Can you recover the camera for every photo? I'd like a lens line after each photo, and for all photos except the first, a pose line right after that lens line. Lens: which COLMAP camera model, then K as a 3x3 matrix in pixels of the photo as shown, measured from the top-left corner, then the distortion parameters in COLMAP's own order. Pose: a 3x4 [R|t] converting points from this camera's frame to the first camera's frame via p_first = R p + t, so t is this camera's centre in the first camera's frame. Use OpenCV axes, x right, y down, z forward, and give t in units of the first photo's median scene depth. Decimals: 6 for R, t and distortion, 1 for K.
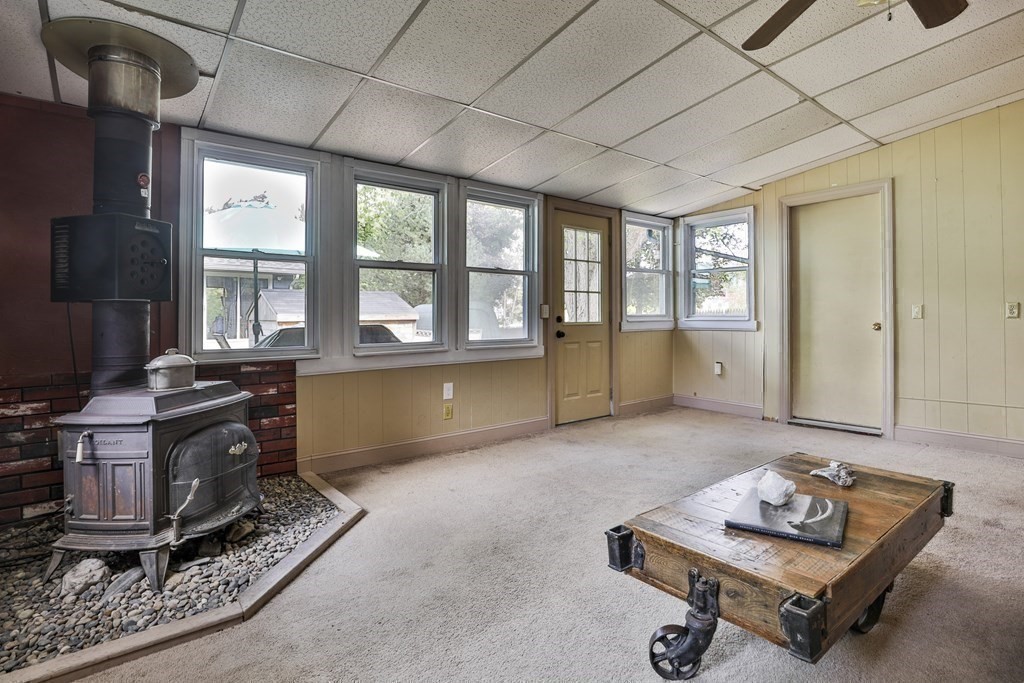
lens RADIAL K [[512.9, 0, 508.5], [0, 512.9, 316.4], [0, 0, 1]] dist [-0.019871, 0.000644]
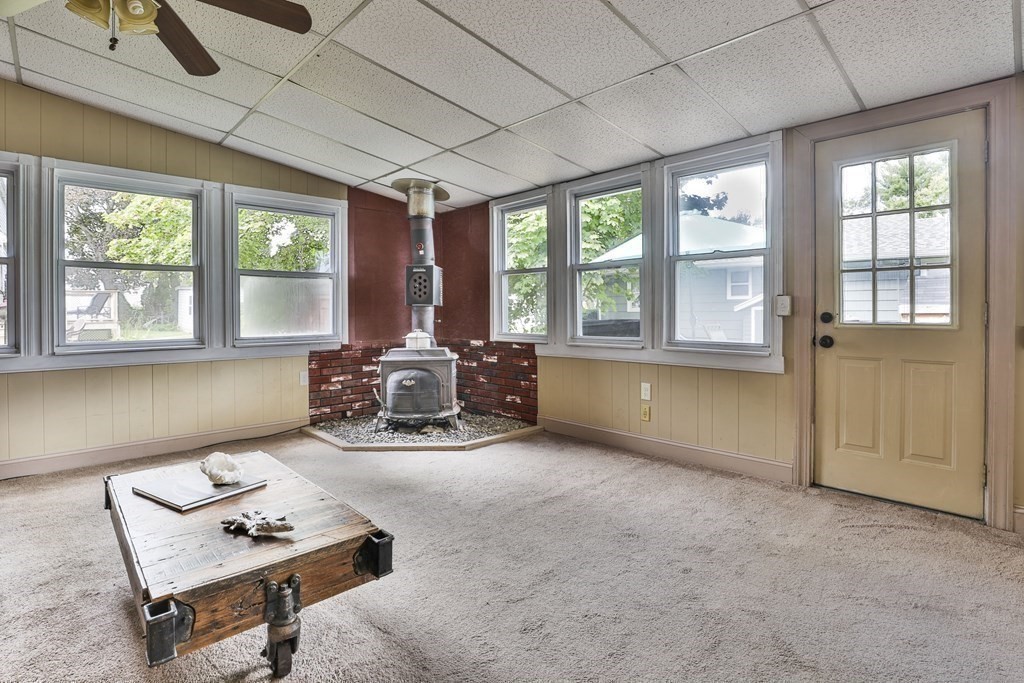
lens RADIAL K [[512.9, 0, 508.5], [0, 512.9, 316.4], [0, 0, 1]] dist [-0.019871, 0.000644]
pose [[0.093578, 0.015766, -0.995487, 0.701721], [0.005895, 0.999848, 0.016389, -0.008301], [0.995595, -0.007402, 0.093471, 0.579803]]
